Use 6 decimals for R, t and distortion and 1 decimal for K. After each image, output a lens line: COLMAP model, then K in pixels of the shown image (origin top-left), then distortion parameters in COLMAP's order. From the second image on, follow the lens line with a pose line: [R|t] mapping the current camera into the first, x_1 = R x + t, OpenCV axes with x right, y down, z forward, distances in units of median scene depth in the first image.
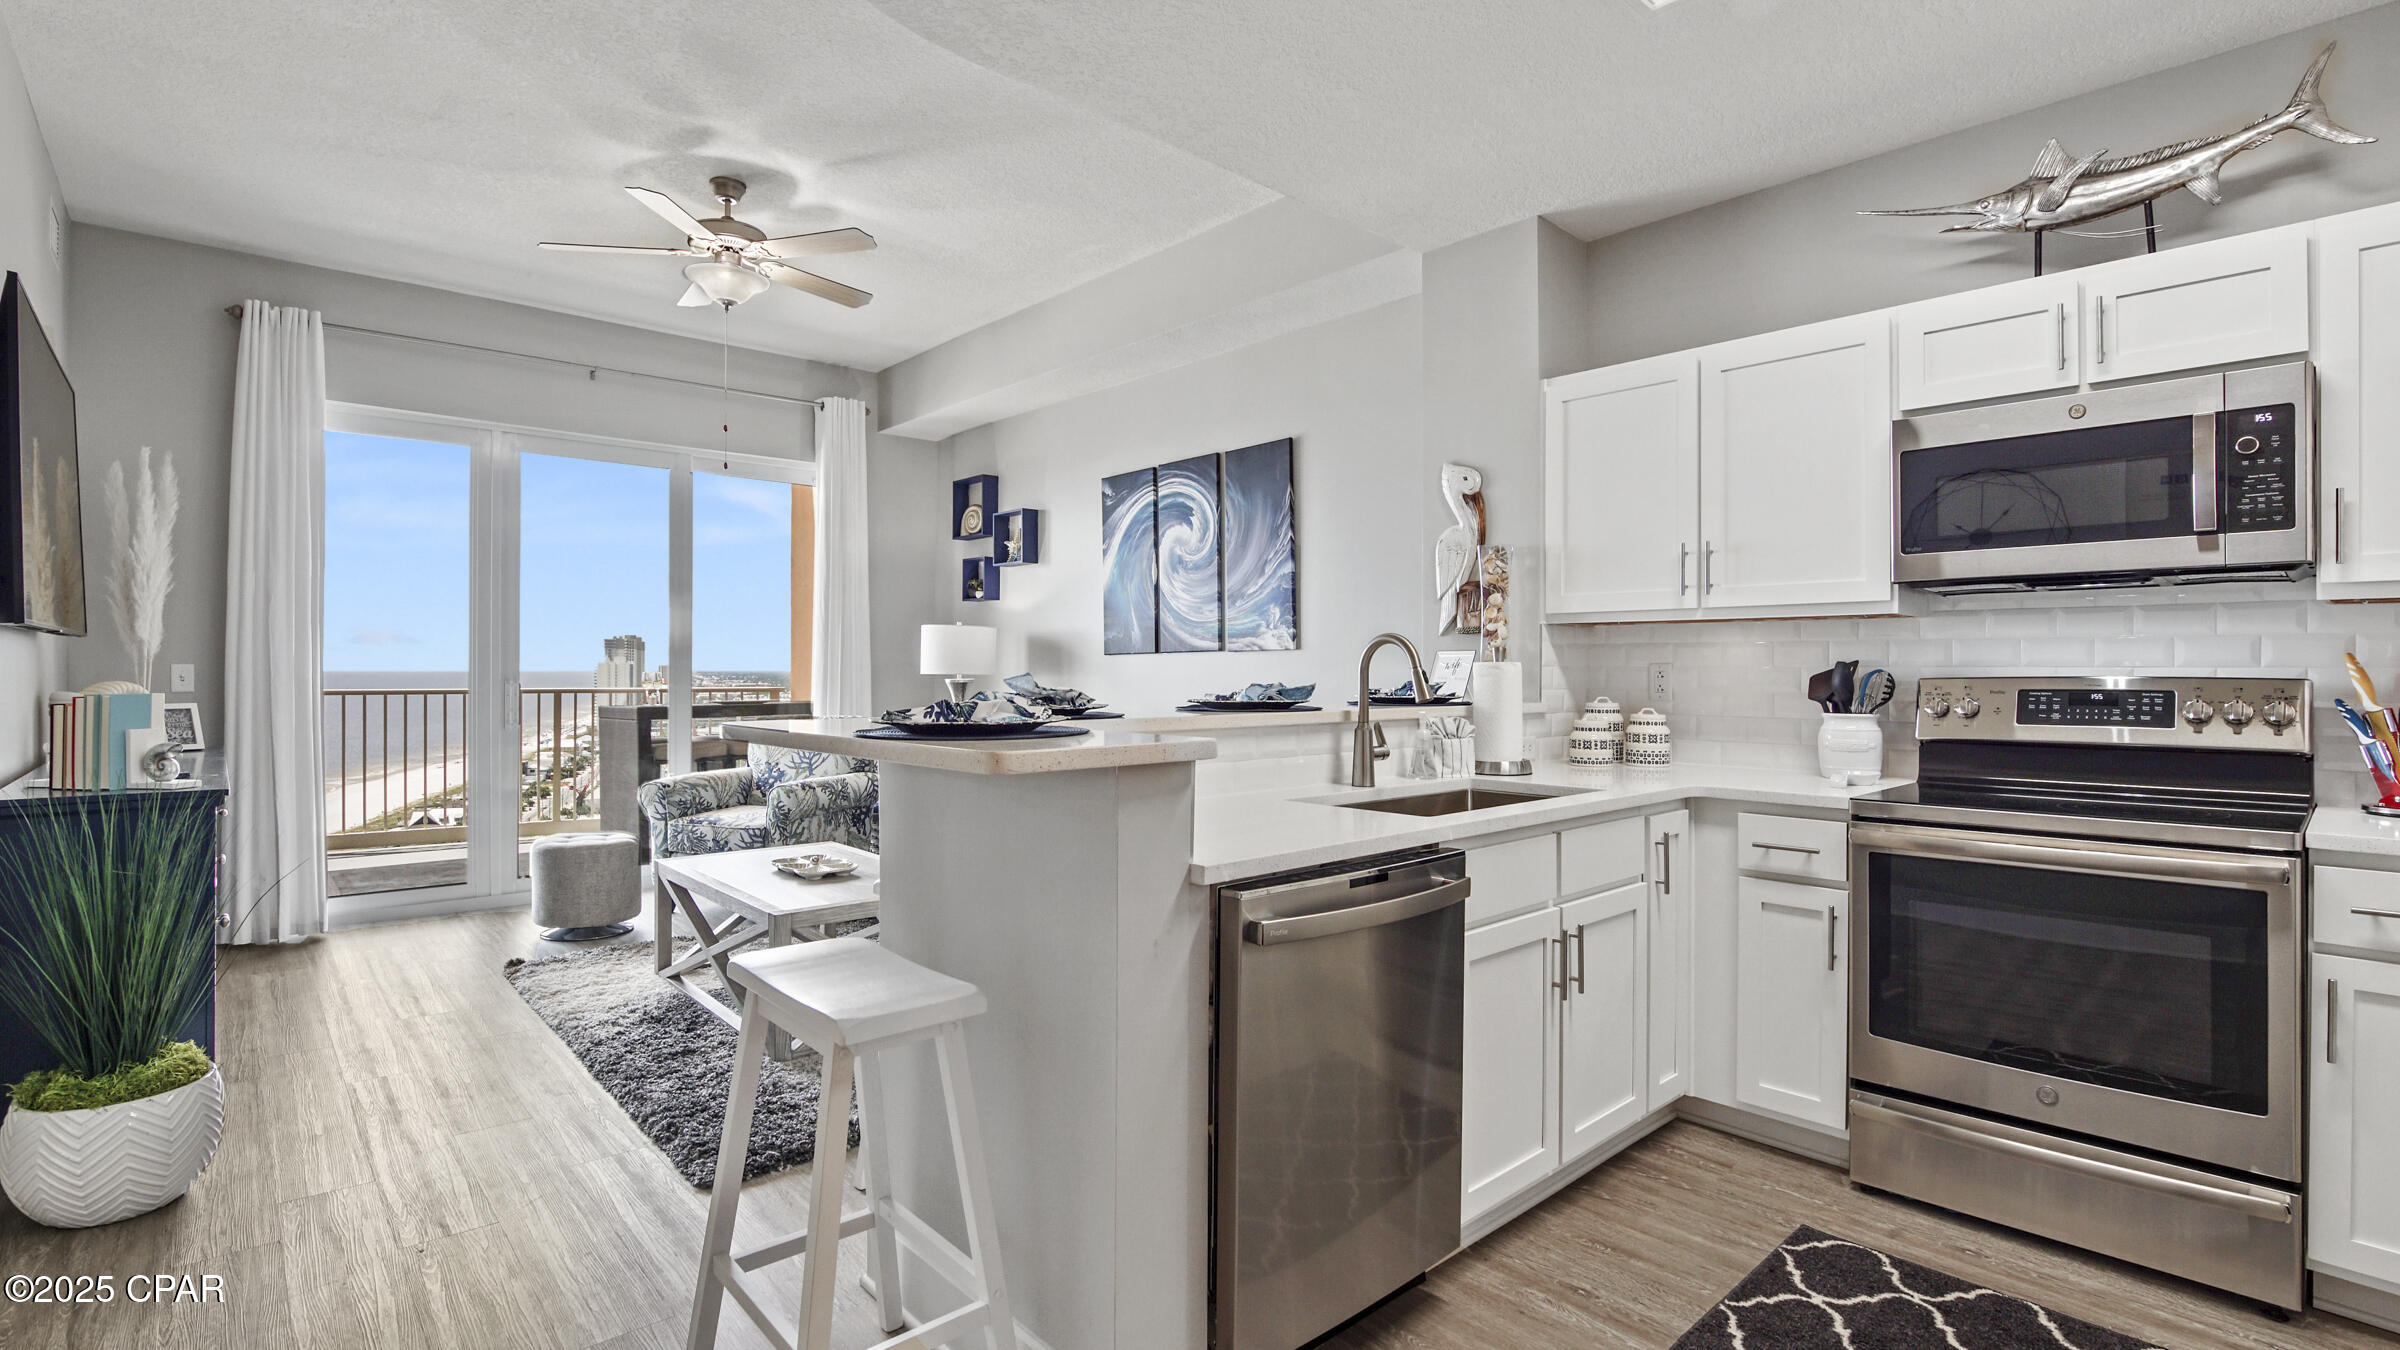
lens RADIAL K [[1127.2, 0, 1188.7], [0, 1127.2, 651.7], [0, 0, 1]] dist [-0.011460, -0.000212]
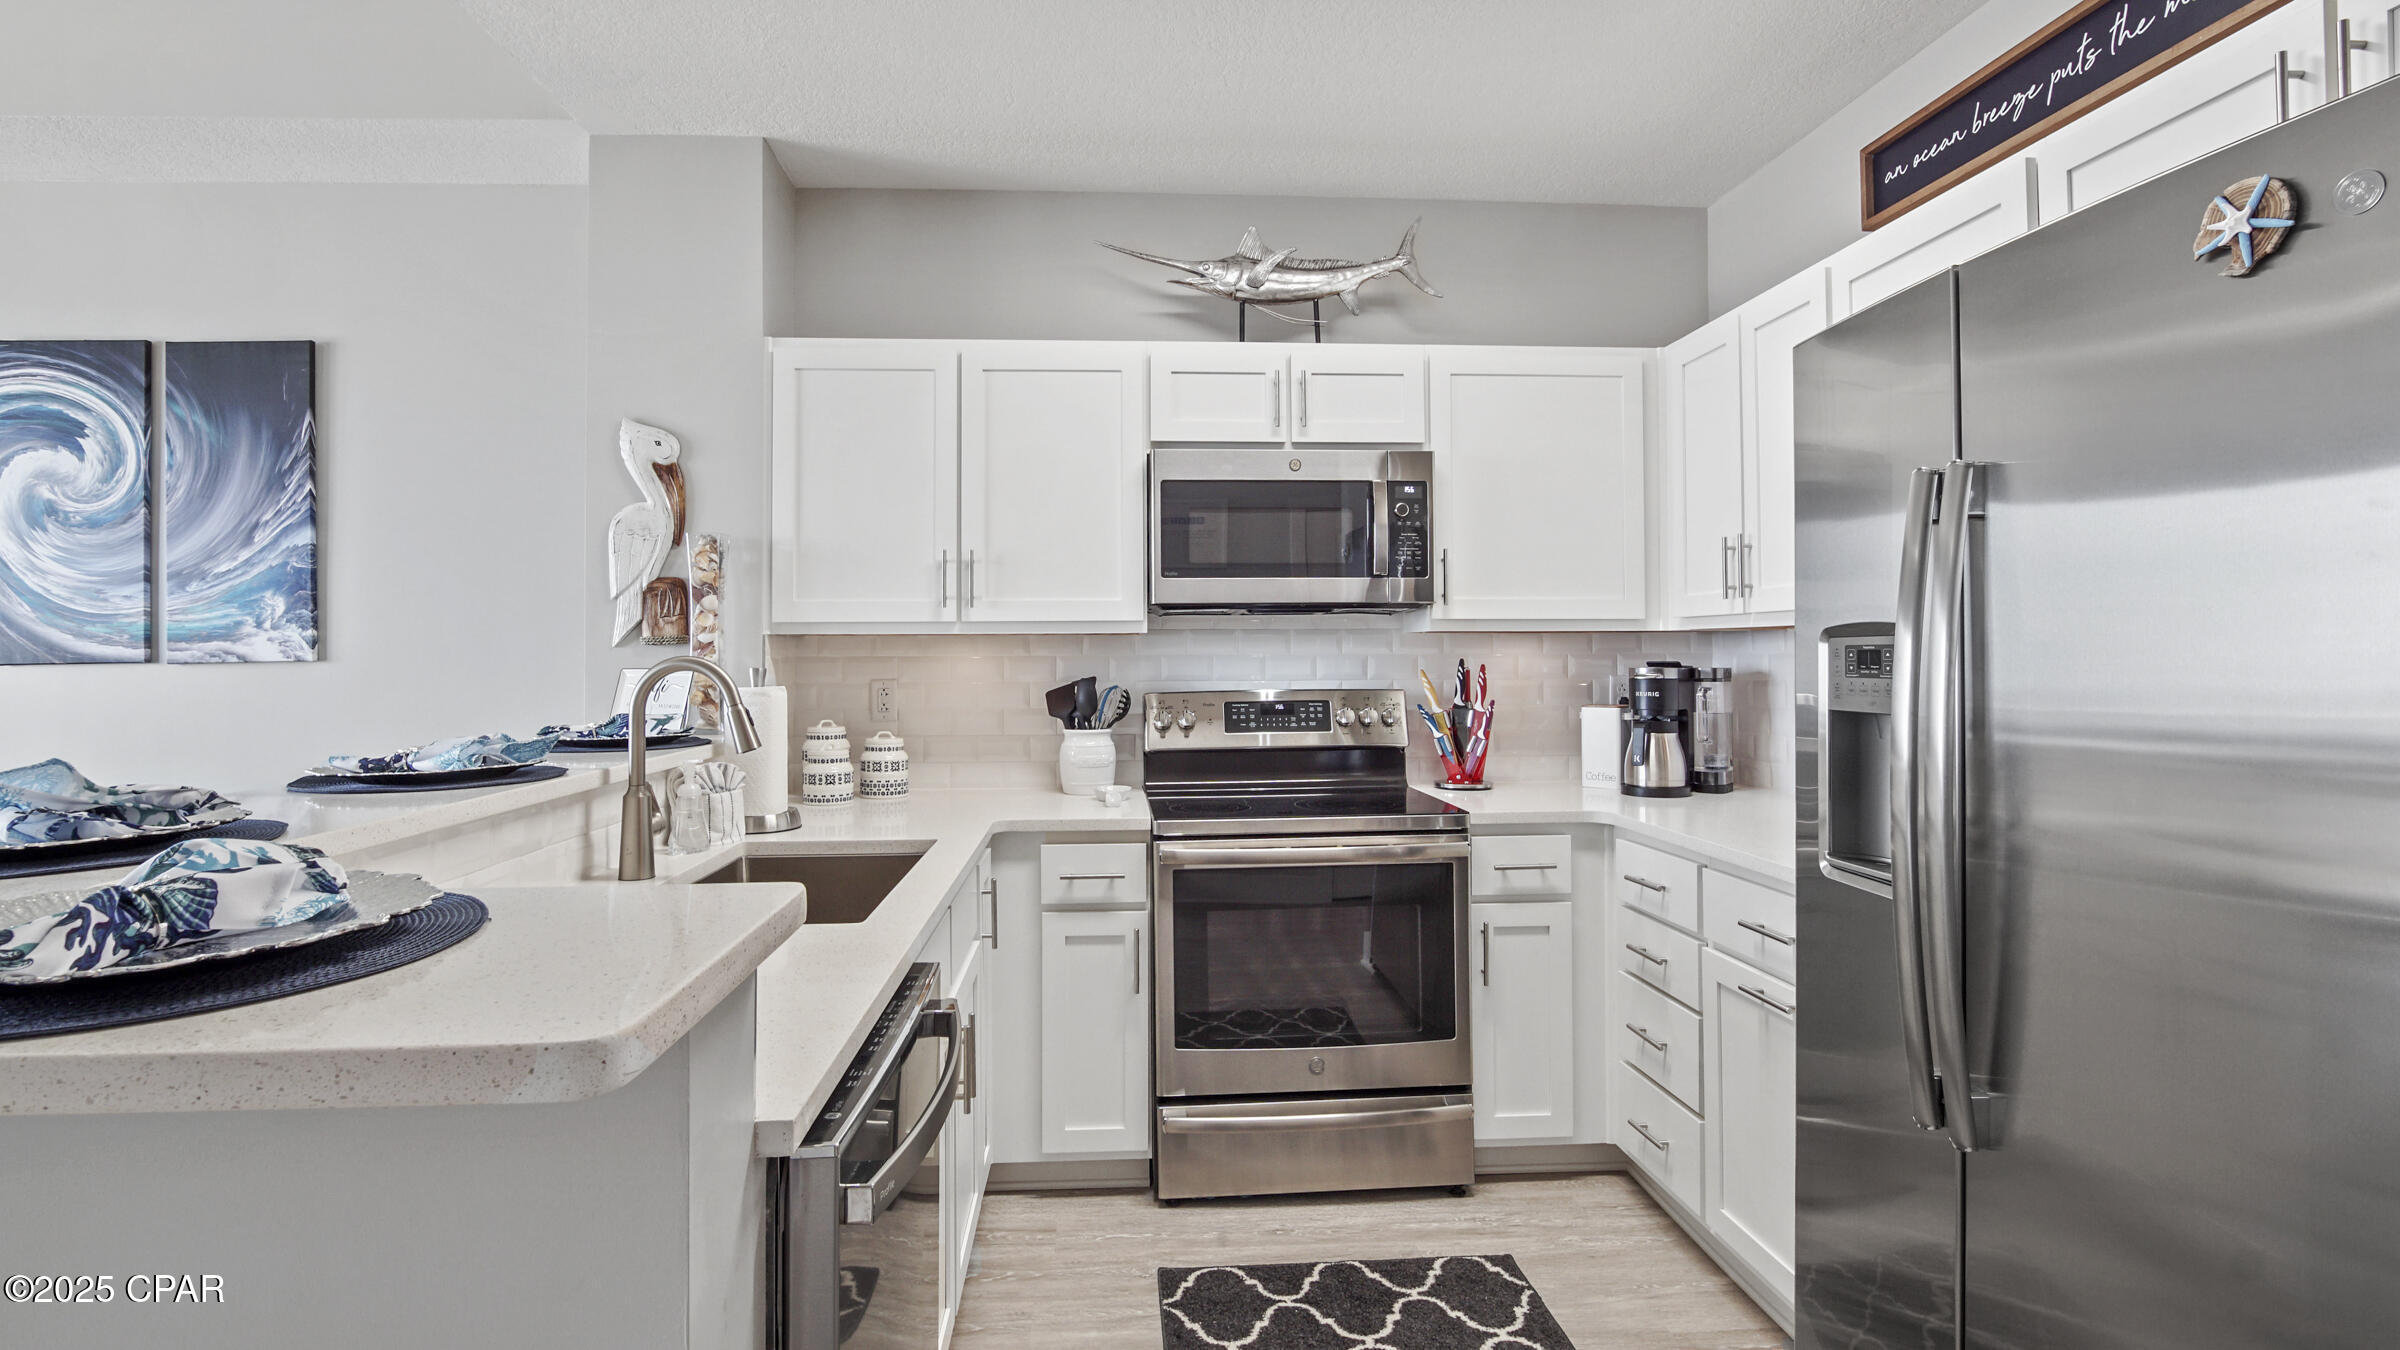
lens RADIAL K [[1127.2, 0, 1195.9], [0, 1127.2, 634.3], [0, 0, 1]] dist [-0.011460, -0.000212]
pose [[0.621170, 0.010662, 0.783603, -0.142560], [-0.005026, 0.999941, -0.009621, -0.019955], [-0.783660, 0.002038, 0.621187, 0.263399]]
